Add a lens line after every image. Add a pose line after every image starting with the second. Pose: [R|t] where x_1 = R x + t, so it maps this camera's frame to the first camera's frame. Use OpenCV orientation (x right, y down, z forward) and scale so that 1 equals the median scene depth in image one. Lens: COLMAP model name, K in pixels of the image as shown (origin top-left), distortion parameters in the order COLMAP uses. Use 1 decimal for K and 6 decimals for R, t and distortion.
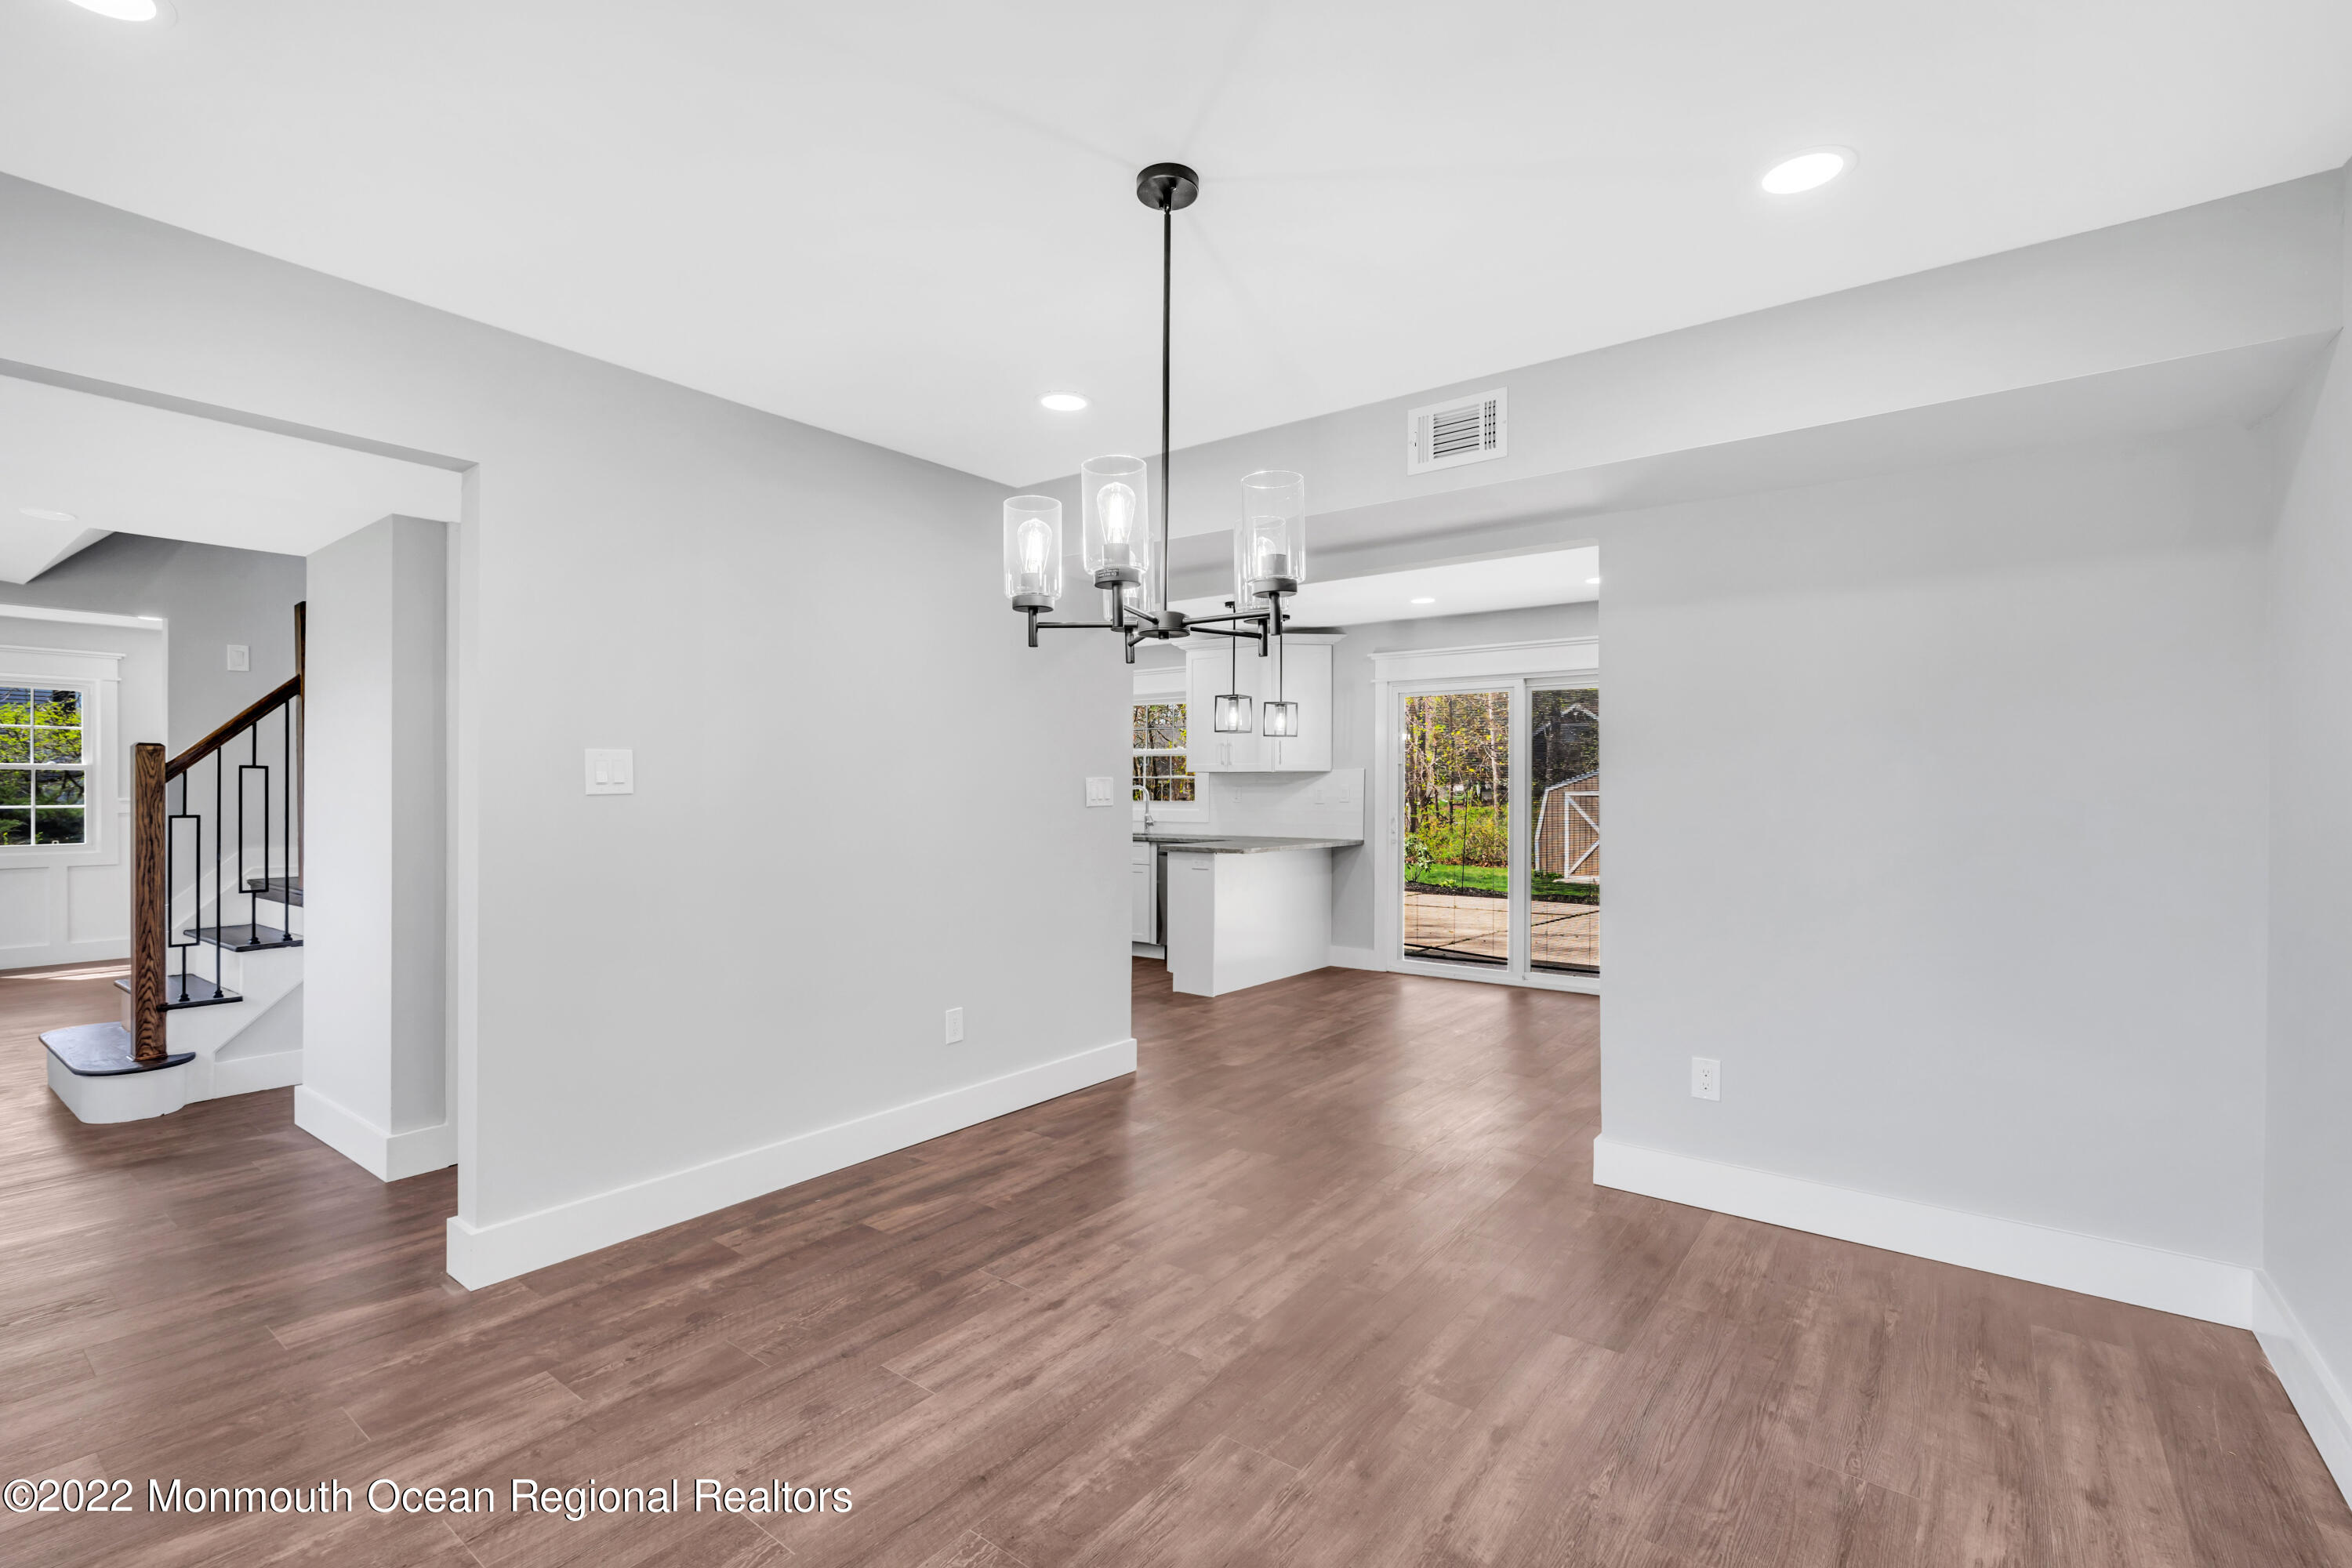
lens RADIAL K [[1056.2, 0, 1165.0], [0, 1056.2, 792.7], [0, 0, 1]] dist [-0.004305, 0.001215]
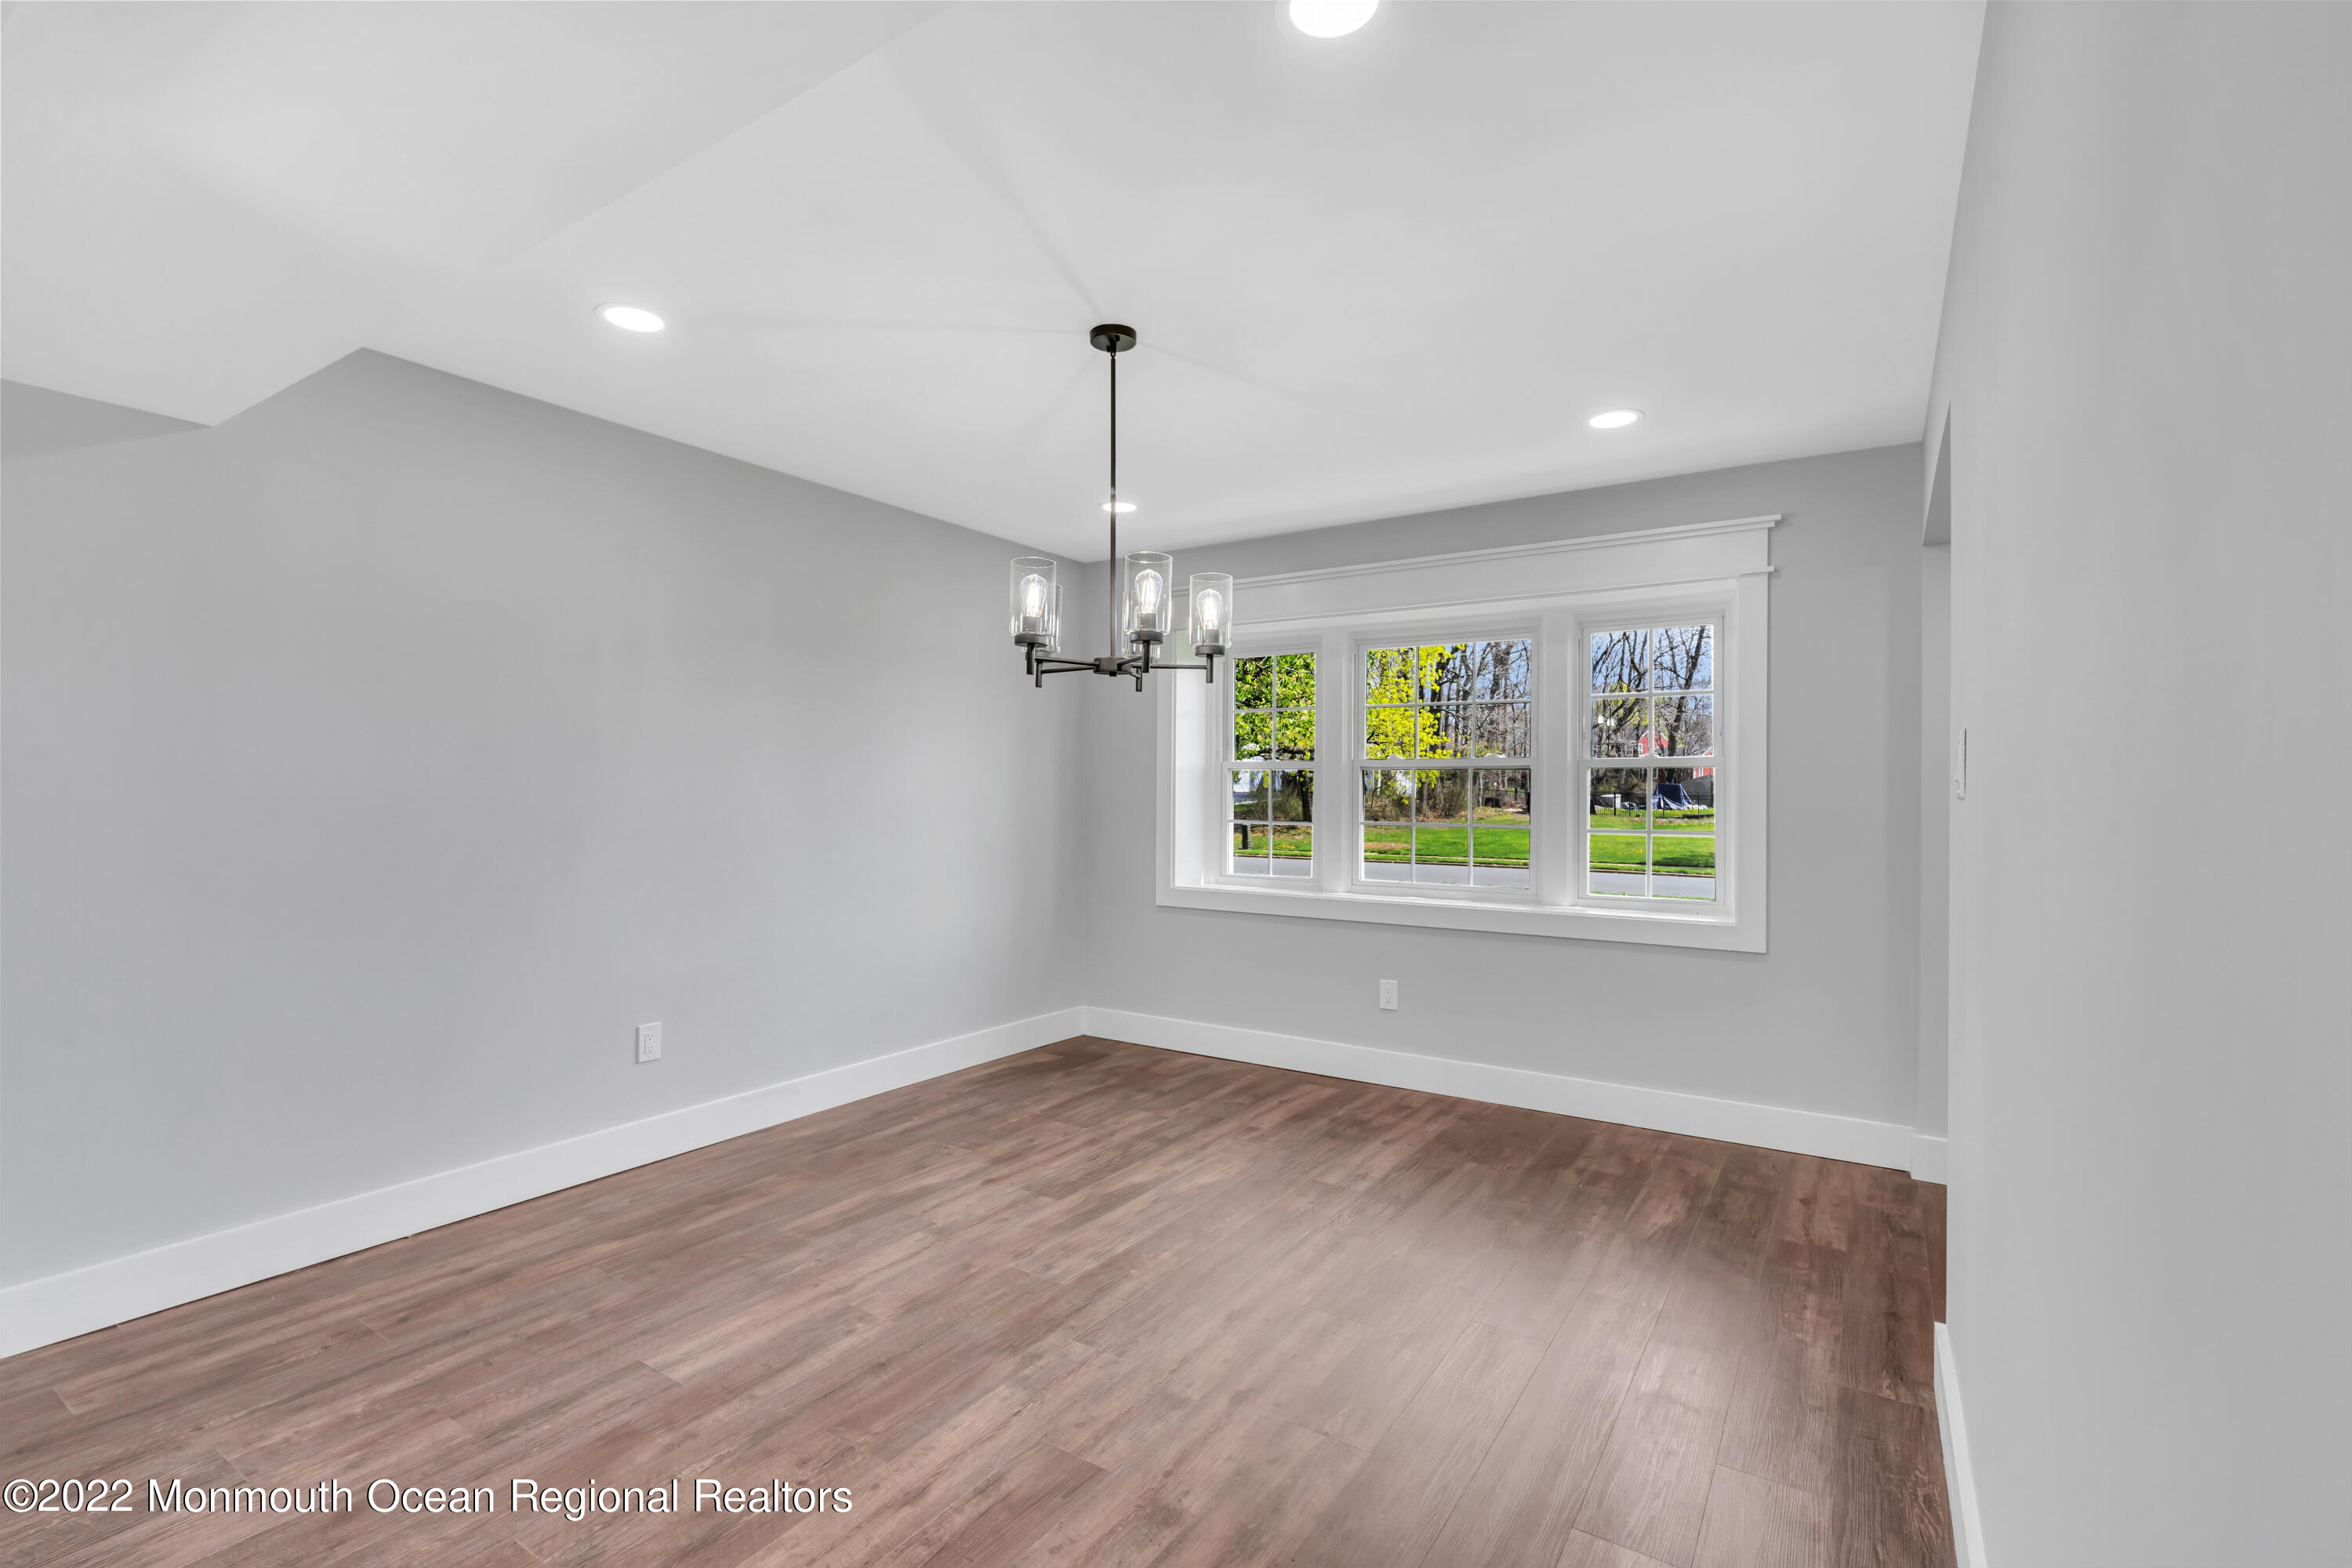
lens RADIAL K [[1056.2, 0, 1165.0], [0, 1056.2, 792.7], [0, 0, 1]] dist [-0.004305, 0.001215]
pose [[-0.997769, -0.008739, -0.066190, 0.018082], [-0.008385, 0.999949, -0.005614, 0.008743], [0.066236, -0.005046, -0.997791, 2.090666]]
